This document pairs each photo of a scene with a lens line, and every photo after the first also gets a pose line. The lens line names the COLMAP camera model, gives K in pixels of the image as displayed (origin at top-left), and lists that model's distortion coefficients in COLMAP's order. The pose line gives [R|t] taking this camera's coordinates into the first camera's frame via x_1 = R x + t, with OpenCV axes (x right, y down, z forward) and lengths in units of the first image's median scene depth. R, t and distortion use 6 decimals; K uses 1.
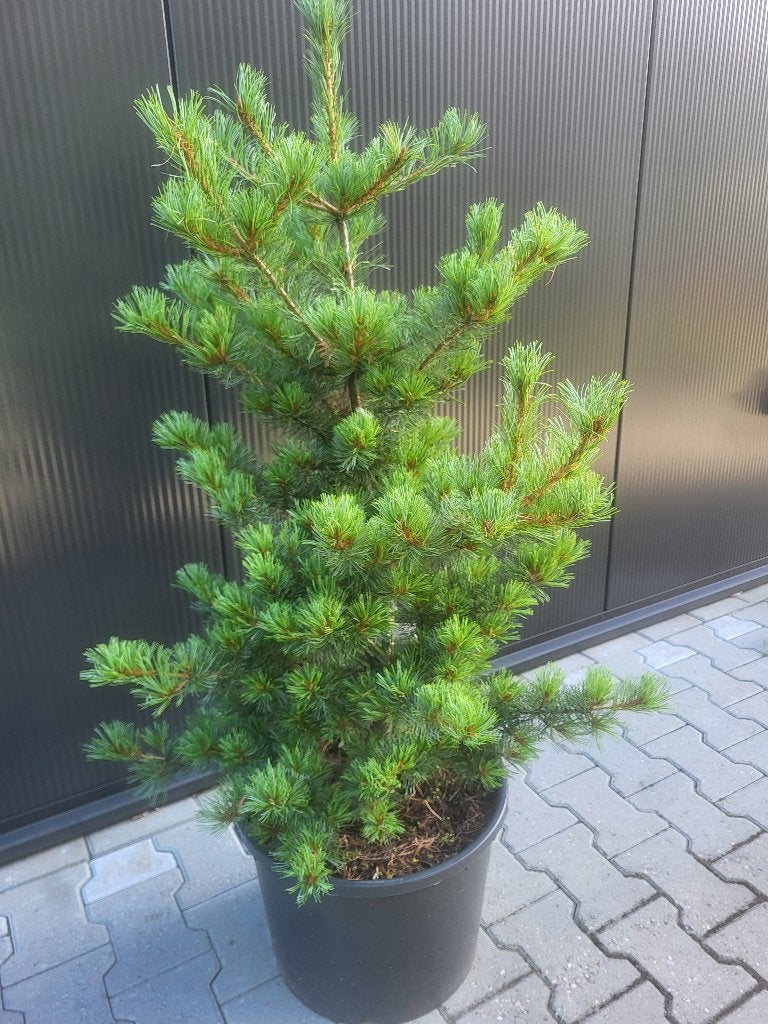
lens RADIAL K [[770.9, 0, 388.9], [0, 770.9, 510.9], [0, 0, 1]] dist [0.022060, -0.035501]
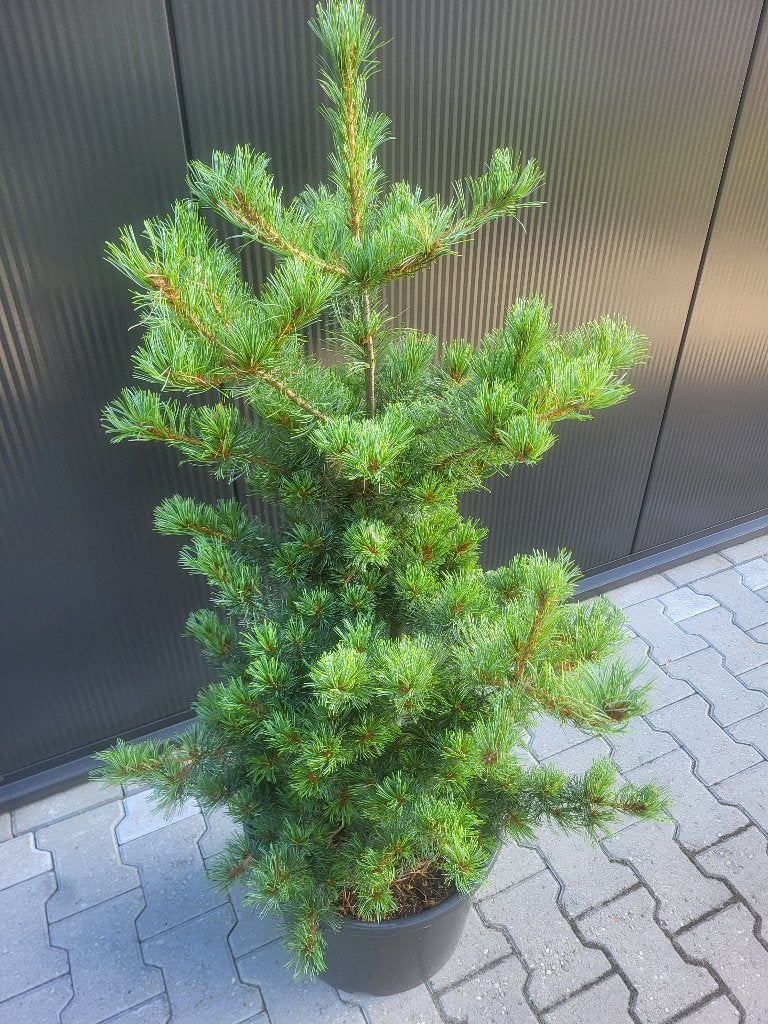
lens RADIAL K [[764.7, 0, 378.7], [0, 764.7, 511.8], [0, 0, 1]] dist [0.007671, -0.005776]
pose [[0.996689, 0.060167, -0.054694, 0.015003], [-0.043073, 0.961202, 0.272462, -0.303639], [0.068966, -0.269203, 0.960611, 0.099714]]
